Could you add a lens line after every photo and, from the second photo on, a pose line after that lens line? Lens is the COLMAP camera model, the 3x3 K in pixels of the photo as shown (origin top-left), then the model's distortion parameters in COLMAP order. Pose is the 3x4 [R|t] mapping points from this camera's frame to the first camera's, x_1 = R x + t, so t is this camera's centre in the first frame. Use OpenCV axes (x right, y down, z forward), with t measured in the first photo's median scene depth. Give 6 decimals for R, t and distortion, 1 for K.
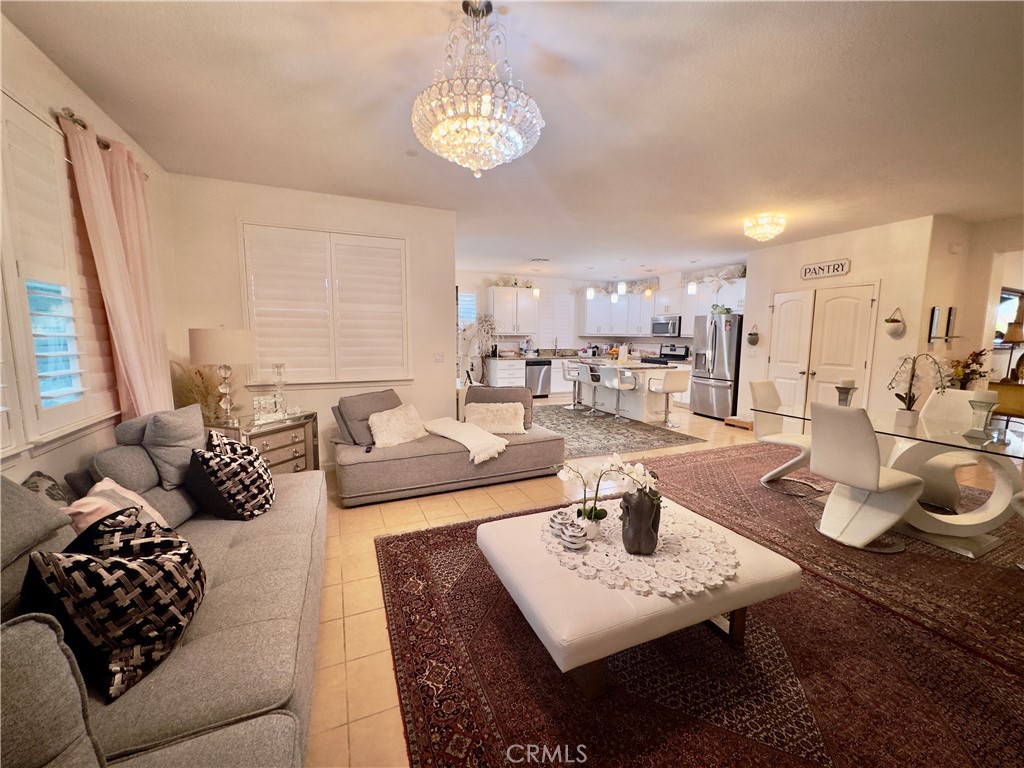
lens RADIAL K [[408.5, 0, 512.0], [0, 408.5, 384.0], [0, 0, 1]] dist [-0.000704, 0.000178]
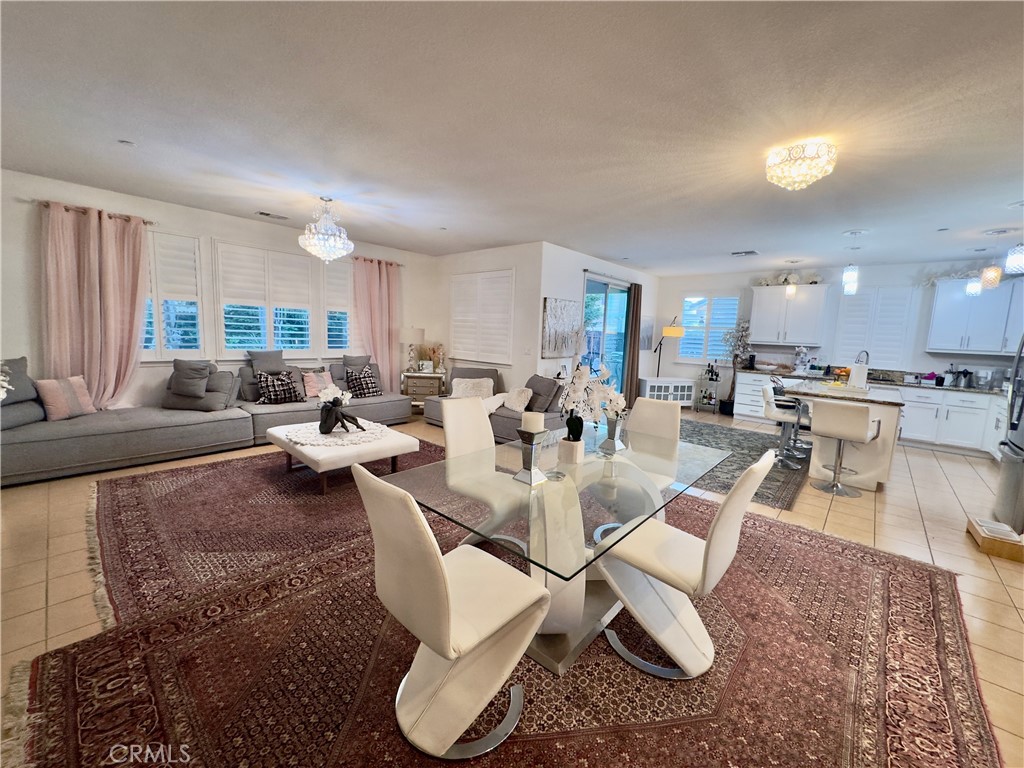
lens RADIAL K [[408.5, 0, 512.0], [0, 408.5, 384.0], [0, 0, 1]] dist [-0.000704, 0.000178]
pose [[0.410016, 0.125060, -0.903464, 1.116877], [-0.146393, 0.986736, 0.070149, -0.048808], [0.900254, 0.103498, 0.422885, 0.421737]]
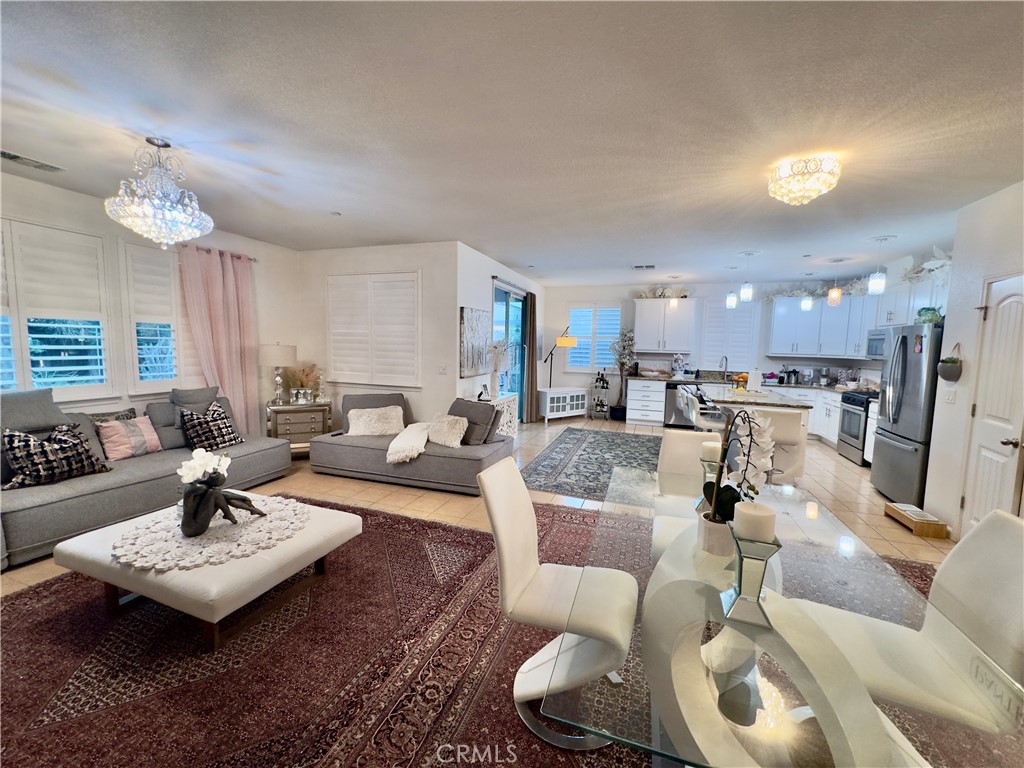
lens RADIAL K [[408.5, 0, 512.0], [0, 408.5, 384.0], [0, 0, 1]] dist [-0.000704, 0.000178]
pose [[0.731154, 0.077040, -0.677849, 0.793019], [-0.098713, 0.995094, 0.006620, -0.057956], [0.675033, 0.062072, 0.735172, 0.318918]]
